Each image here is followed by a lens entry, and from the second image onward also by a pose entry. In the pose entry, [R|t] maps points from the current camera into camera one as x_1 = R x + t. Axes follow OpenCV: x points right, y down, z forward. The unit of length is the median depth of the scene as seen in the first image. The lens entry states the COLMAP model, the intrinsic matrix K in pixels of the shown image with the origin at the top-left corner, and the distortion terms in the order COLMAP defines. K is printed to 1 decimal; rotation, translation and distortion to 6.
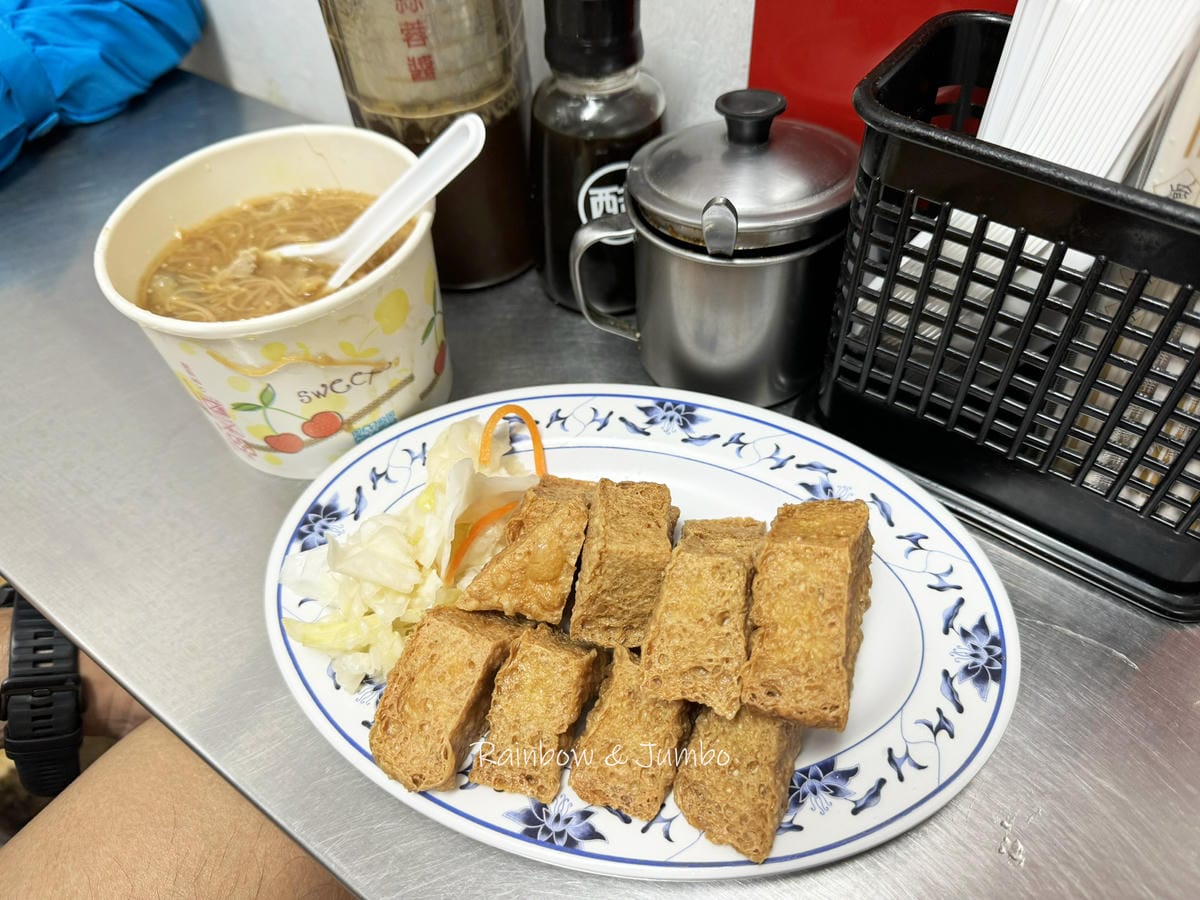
lens RADIAL K [[835.5, 0, 602.8], [0, 835.5, 430.1], [0, 0, 1]] dist [0.117919, -0.214701]
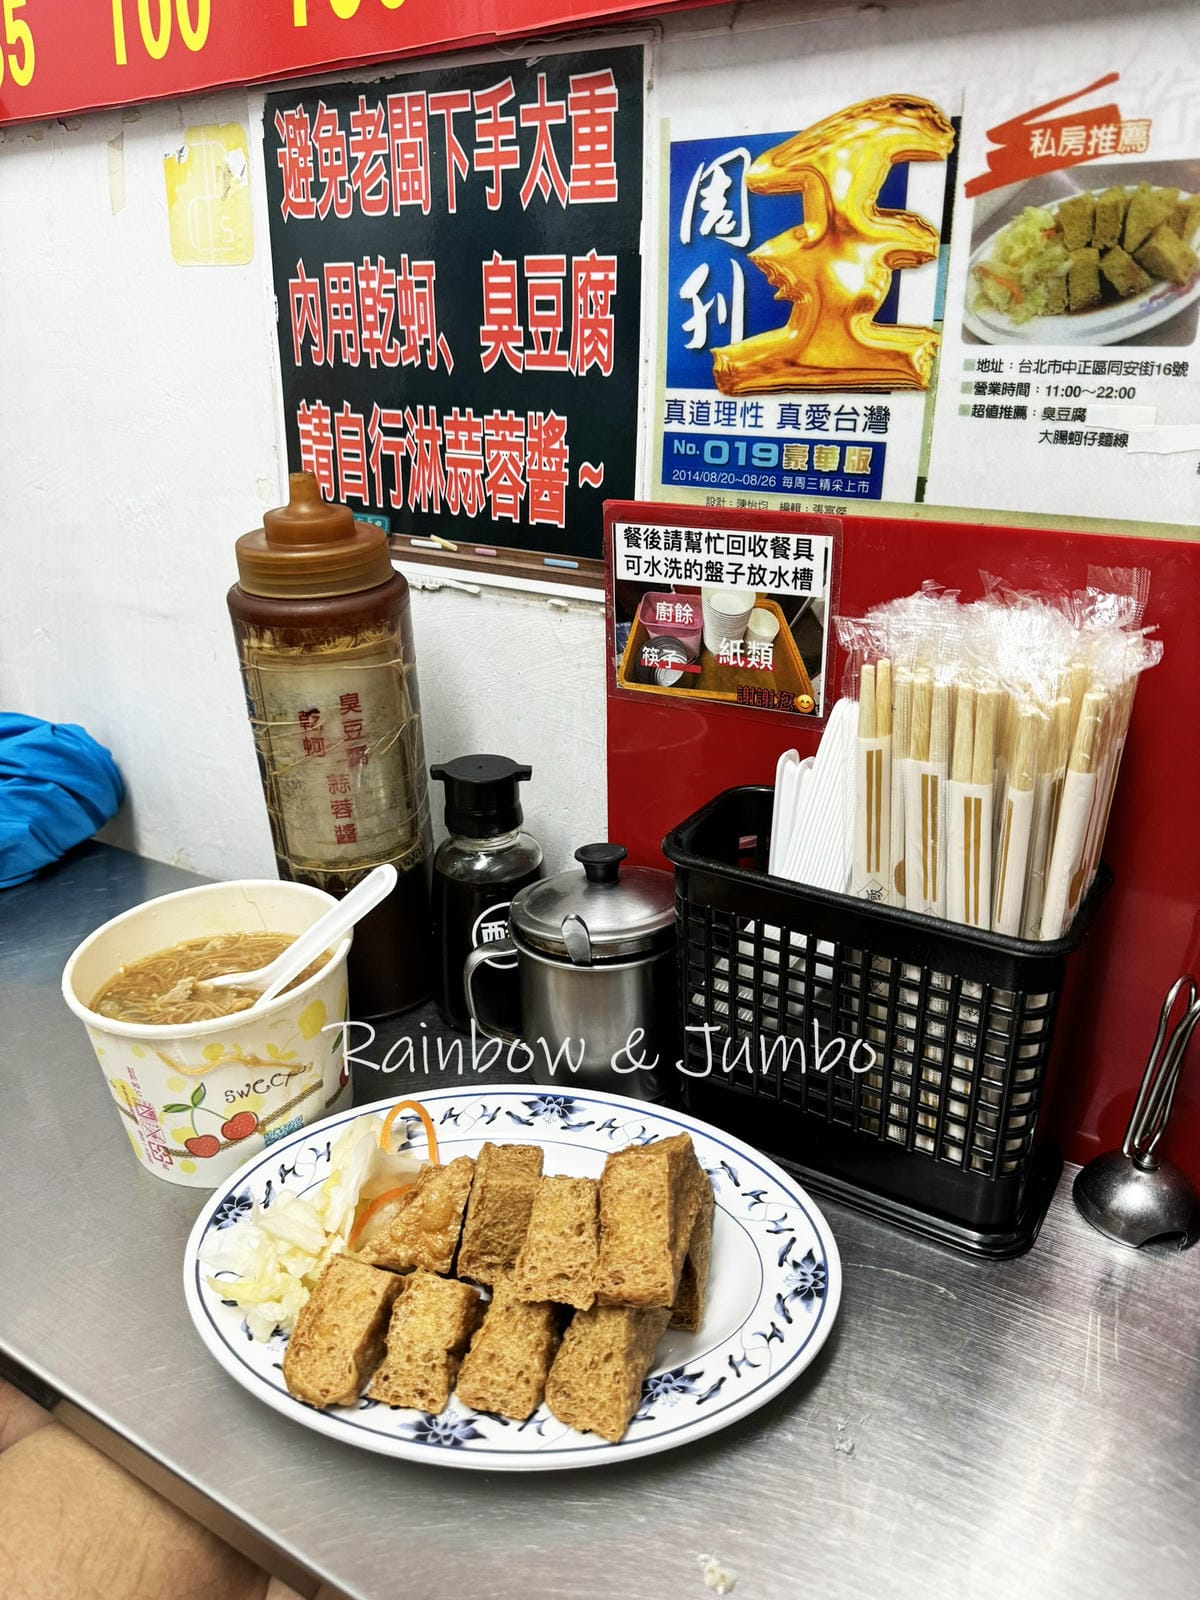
lens RADIAL K [[1141.7, 0, 600.0], [0, 1141.7, 800.0], [0, 0, 1]] dist [-0.029482, 0.002670]
pose [[0.997642, -0.015578, 0.066844, 0.055963], [0.042493, 0.904993, -0.423298, 0.289755], [-0.053899, 0.425141, 0.903521, -0.633974]]
